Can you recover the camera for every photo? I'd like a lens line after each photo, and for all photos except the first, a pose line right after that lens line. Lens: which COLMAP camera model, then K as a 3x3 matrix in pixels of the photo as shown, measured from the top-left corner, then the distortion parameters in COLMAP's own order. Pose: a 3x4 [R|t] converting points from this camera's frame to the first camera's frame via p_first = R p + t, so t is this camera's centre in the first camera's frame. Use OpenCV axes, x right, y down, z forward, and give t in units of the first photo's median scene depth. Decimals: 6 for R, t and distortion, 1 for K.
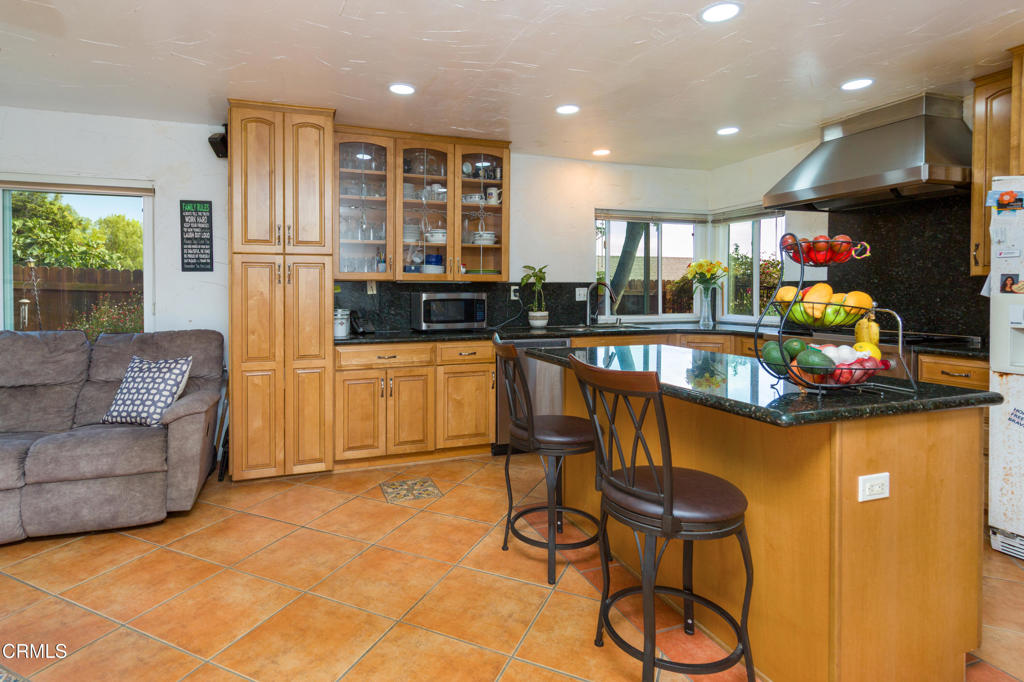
lens RADIAL K [[538.8, 0, 509.8], [0, 538.8, 368.6], [0, 0, 1]] dist [-0.004601, -0.000459]
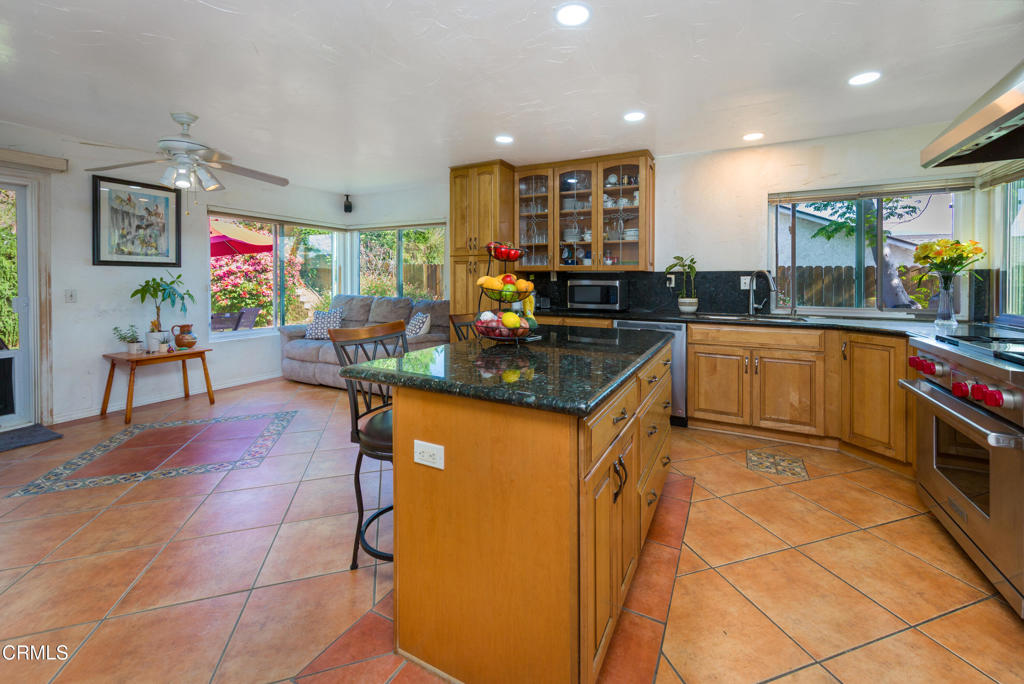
lens RADIAL K [[425.8, 0, 512.0], [0, 425.8, 342.0], [0, 0, 1]] dist [0.001326, 0.000114]
pose [[0.661909, 0.113844, -0.740889, 0.481177], [-0.111392, 0.992364, 0.052968, -0.026017], [0.741262, 0.047469, 0.669536, 0.178013]]
